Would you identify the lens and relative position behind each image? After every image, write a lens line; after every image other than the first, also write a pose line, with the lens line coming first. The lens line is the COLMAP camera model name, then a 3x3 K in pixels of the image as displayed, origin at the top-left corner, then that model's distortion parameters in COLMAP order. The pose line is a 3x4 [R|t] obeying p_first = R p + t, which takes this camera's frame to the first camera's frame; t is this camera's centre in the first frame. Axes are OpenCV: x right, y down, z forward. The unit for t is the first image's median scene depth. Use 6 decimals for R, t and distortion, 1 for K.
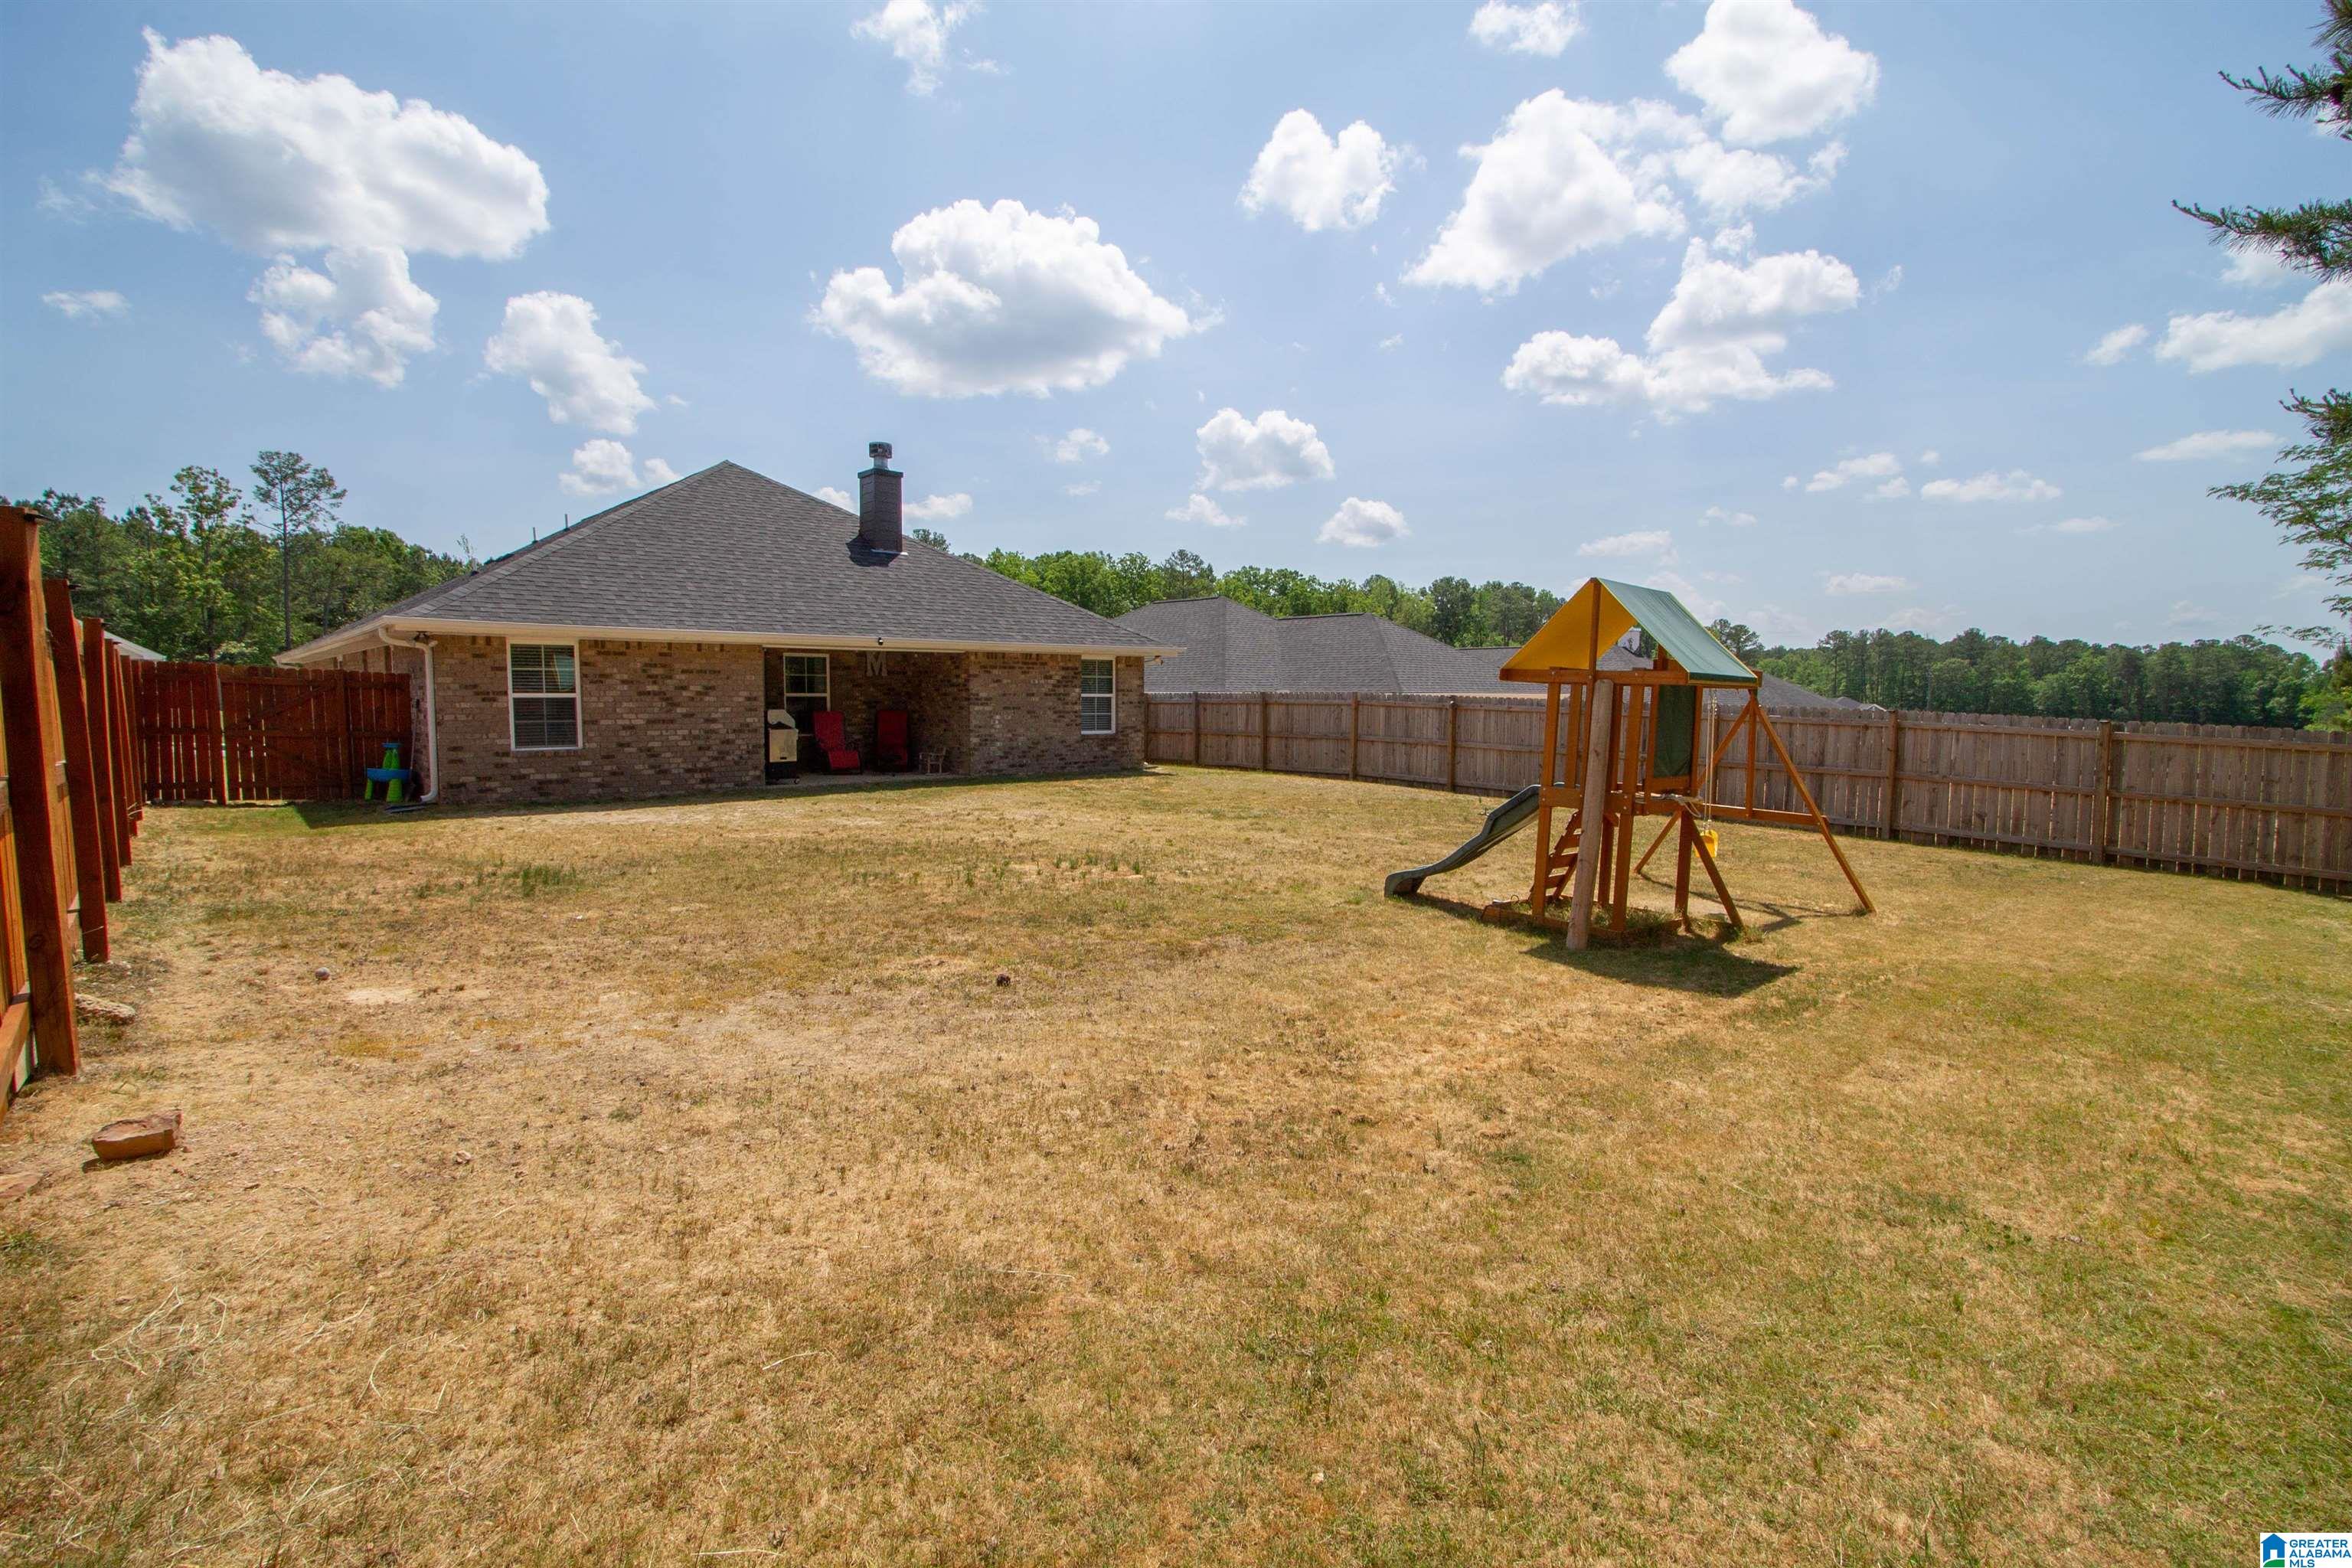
lens RADIAL K [[1105.1, 0, 1178.1], [0, 1105.1, 790.8], [0, 0, 1]] dist [-0.022722, 0.003848]
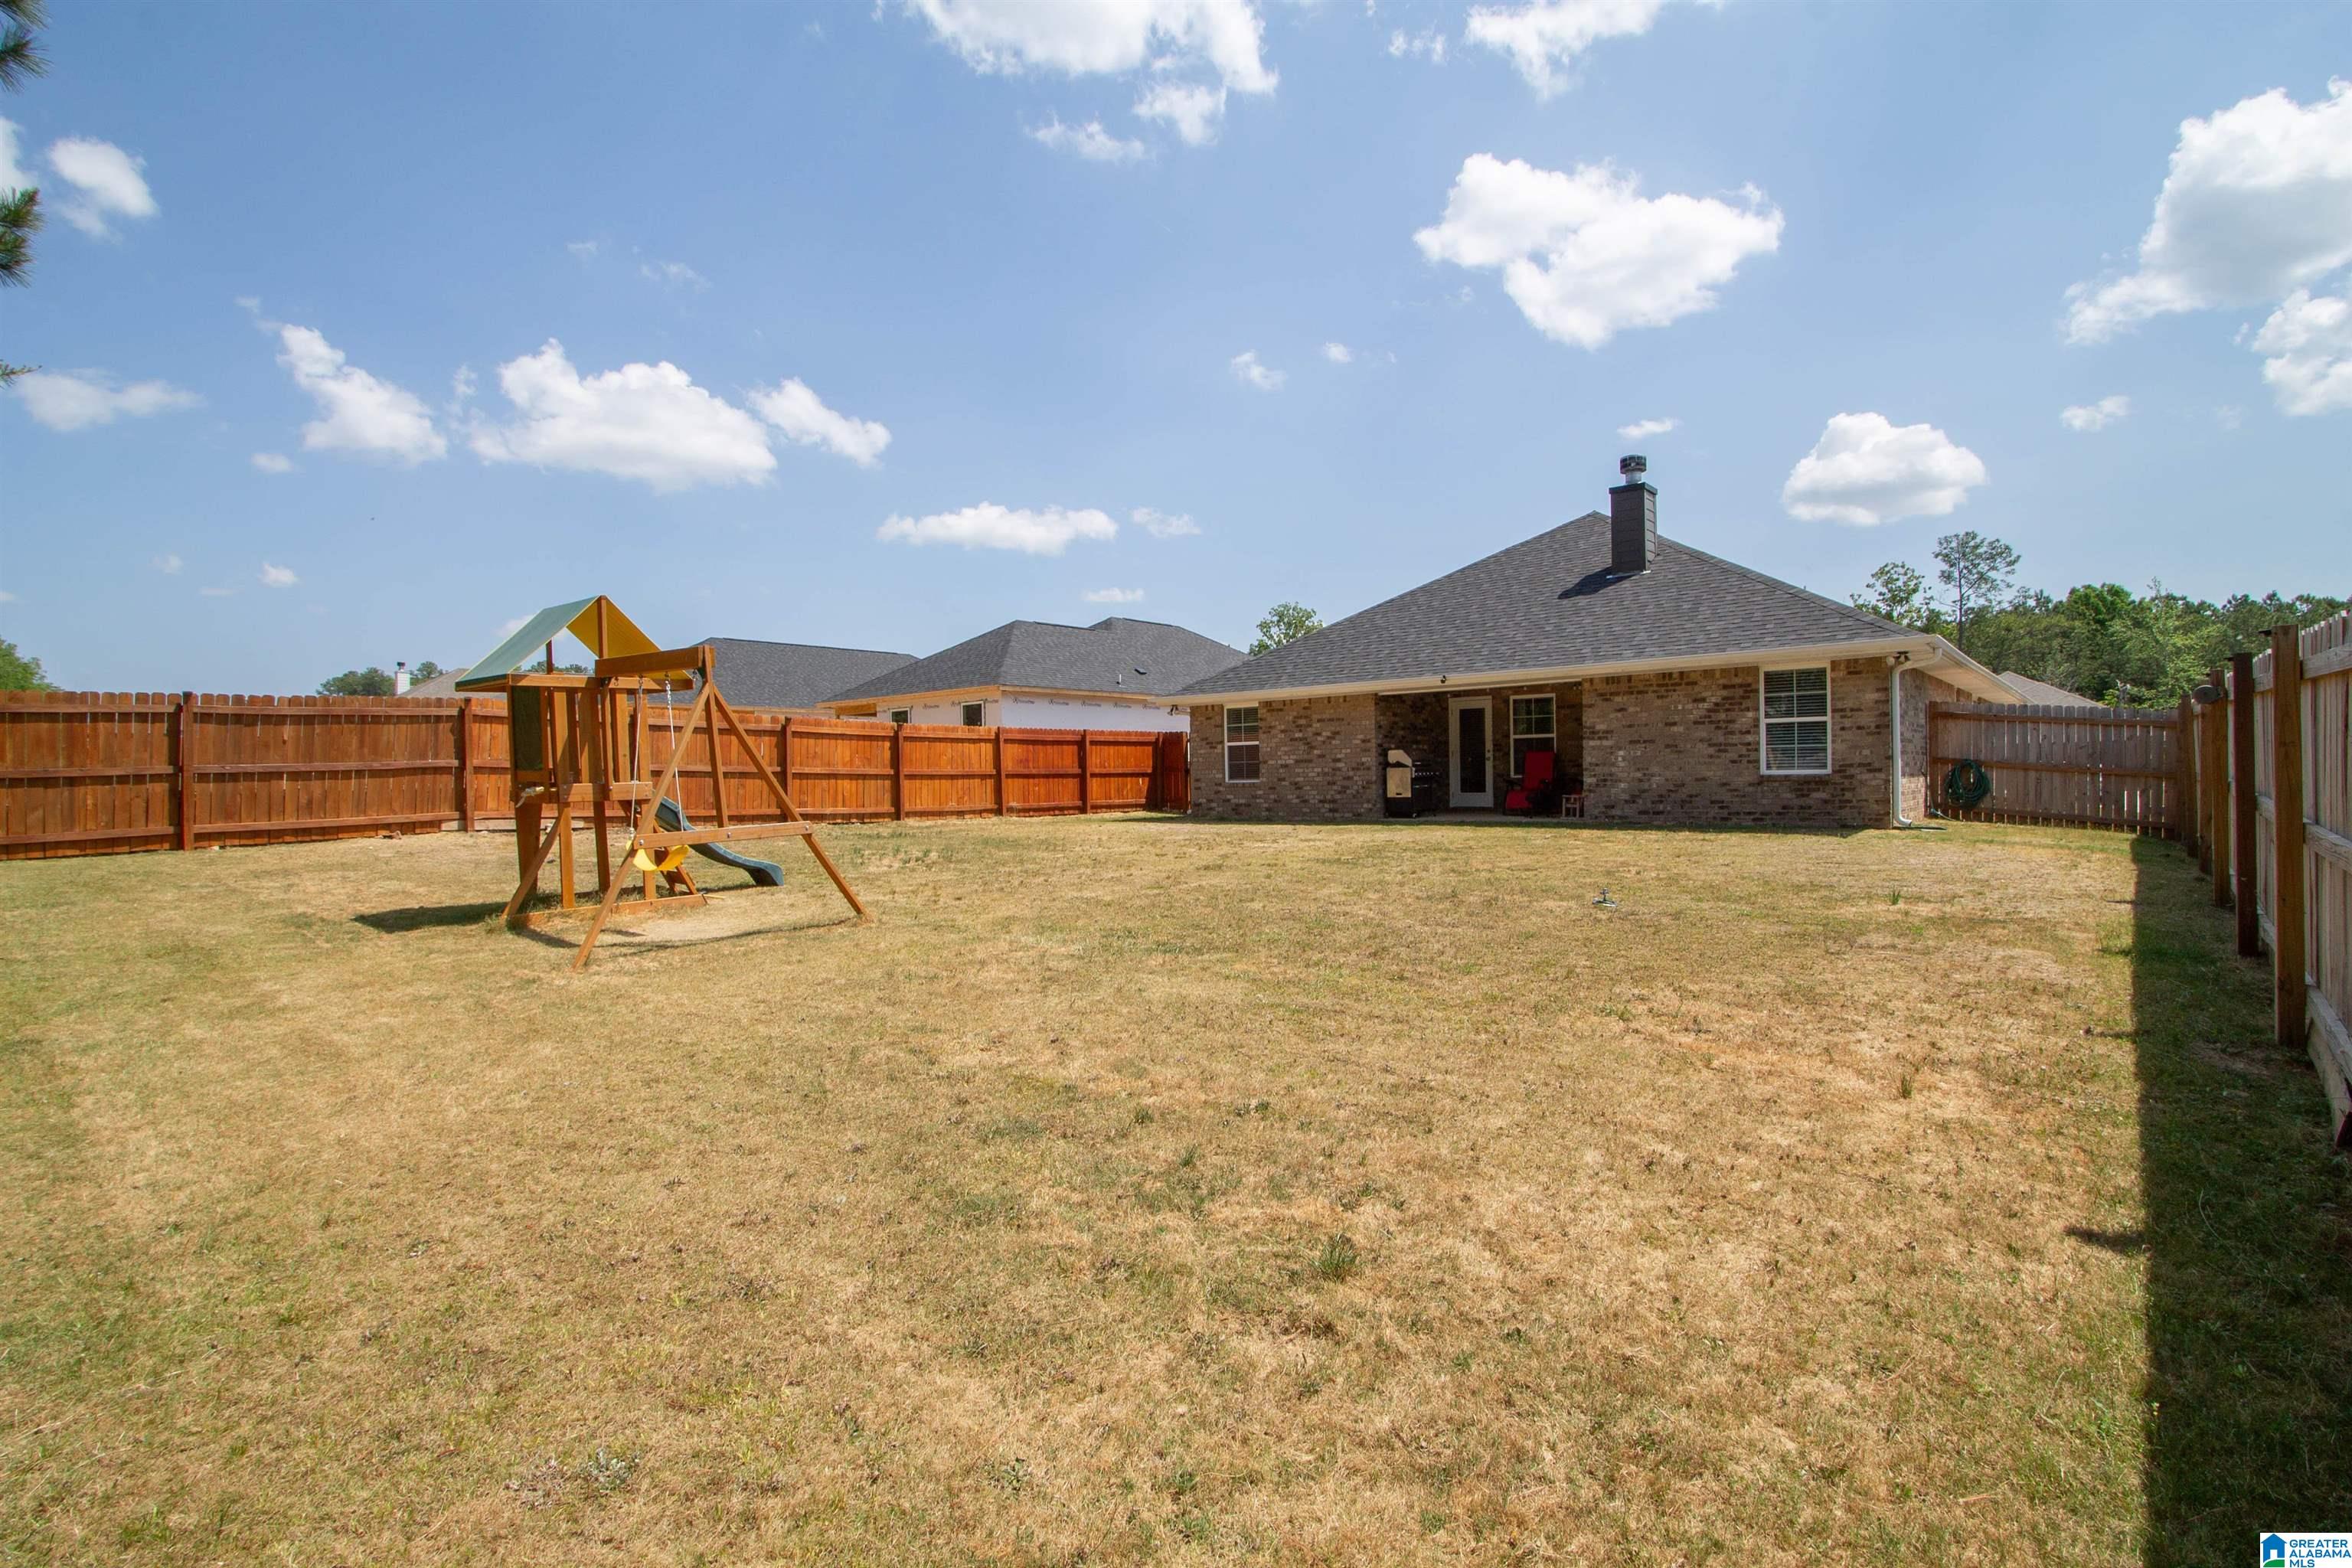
lens RADIAL K [[1105.1, 0, 1170.6], [0, 1105.1, 777.8], [0, 0, 1]] dist [-0.022722, 0.003848]
pose [[0.119882, -0.006659, -0.992766, 0.627370], [-0.070507, 0.997395, -0.015205, -0.011530], [0.990281, 0.071820, 0.119101, 0.571629]]
